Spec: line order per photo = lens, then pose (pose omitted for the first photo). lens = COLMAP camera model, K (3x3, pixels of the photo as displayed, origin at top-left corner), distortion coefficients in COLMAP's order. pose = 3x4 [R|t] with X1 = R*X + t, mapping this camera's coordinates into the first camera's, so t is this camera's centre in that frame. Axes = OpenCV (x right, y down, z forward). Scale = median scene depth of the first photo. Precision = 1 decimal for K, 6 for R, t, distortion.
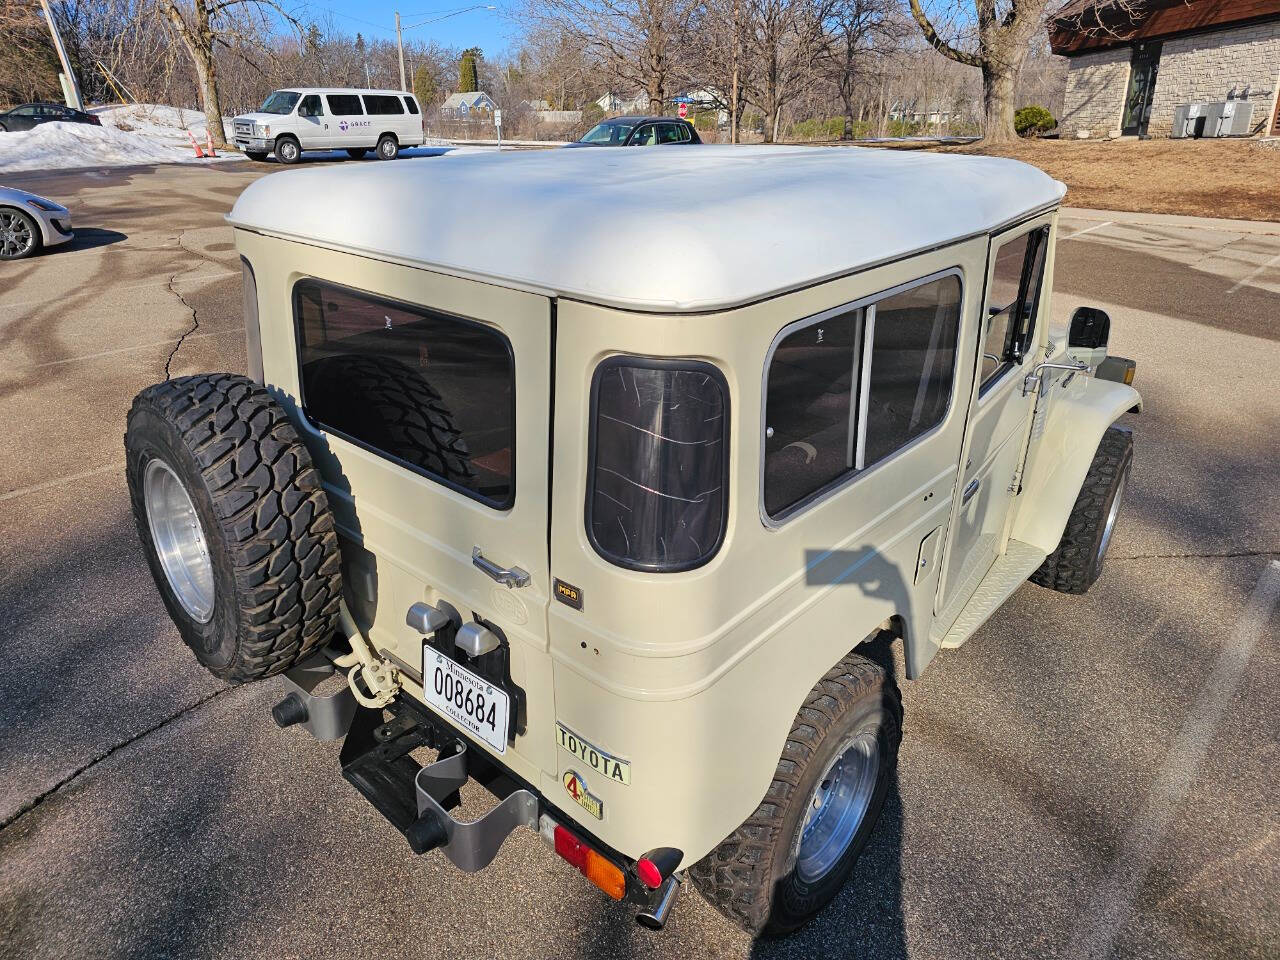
lens RADIAL K [[853.9, 0, 640.3], [0, 853.9, 466.5], [0, 0, 1]] dist [0.052469, -0.049196]
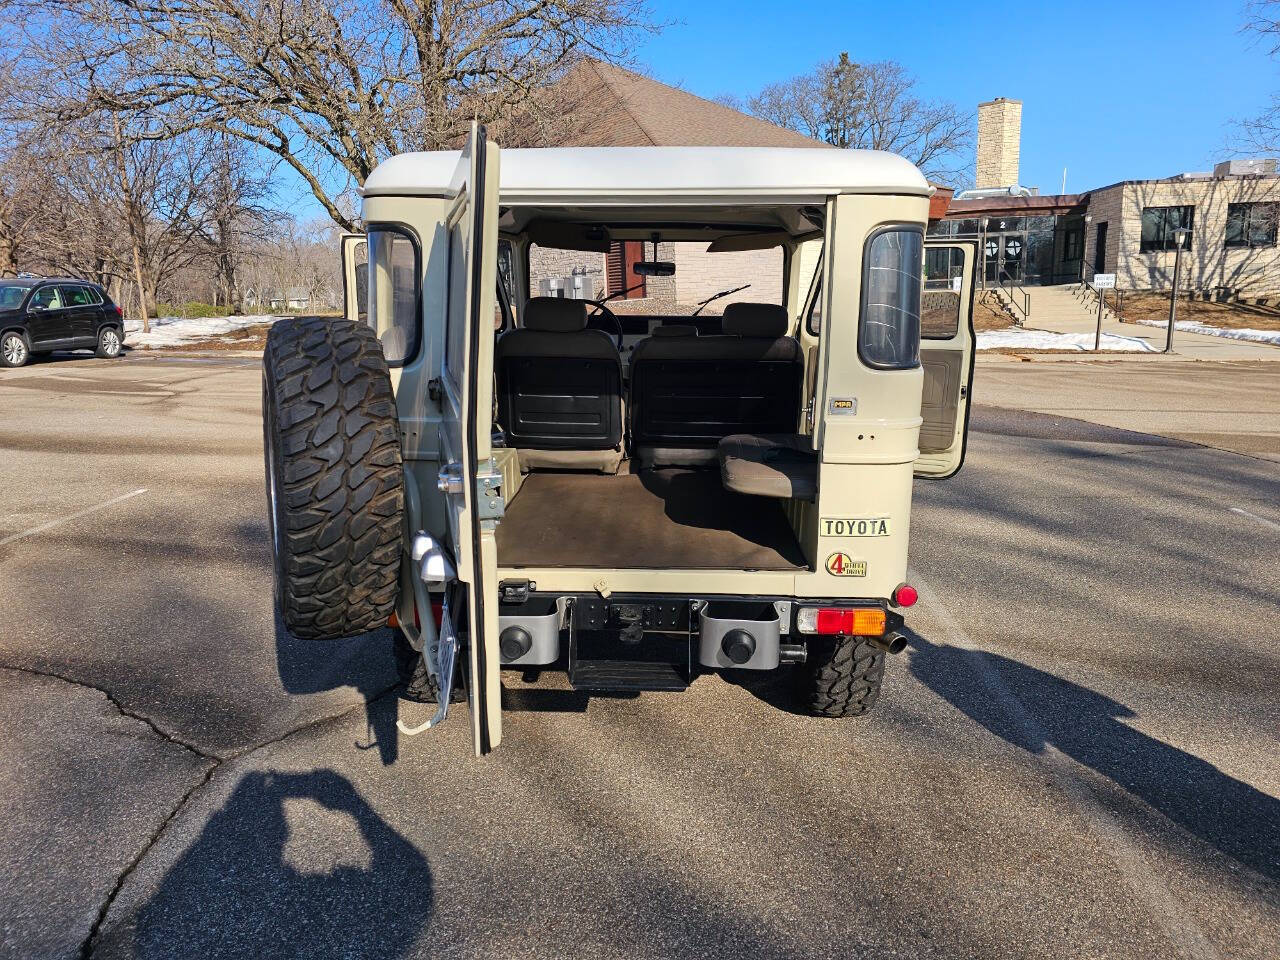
lens RADIAL K [[848.8, 0, 647.2], [0, 848.8, 470.8], [0, 0, 1]] dist [0.051999, -0.050750]
pose [[0.768005, -0.131035, 0.626896, -0.148827], [0.248328, 0.963196, -0.102896, 0.038095], [-0.590340, 0.234700, 0.772279, 0.012417]]
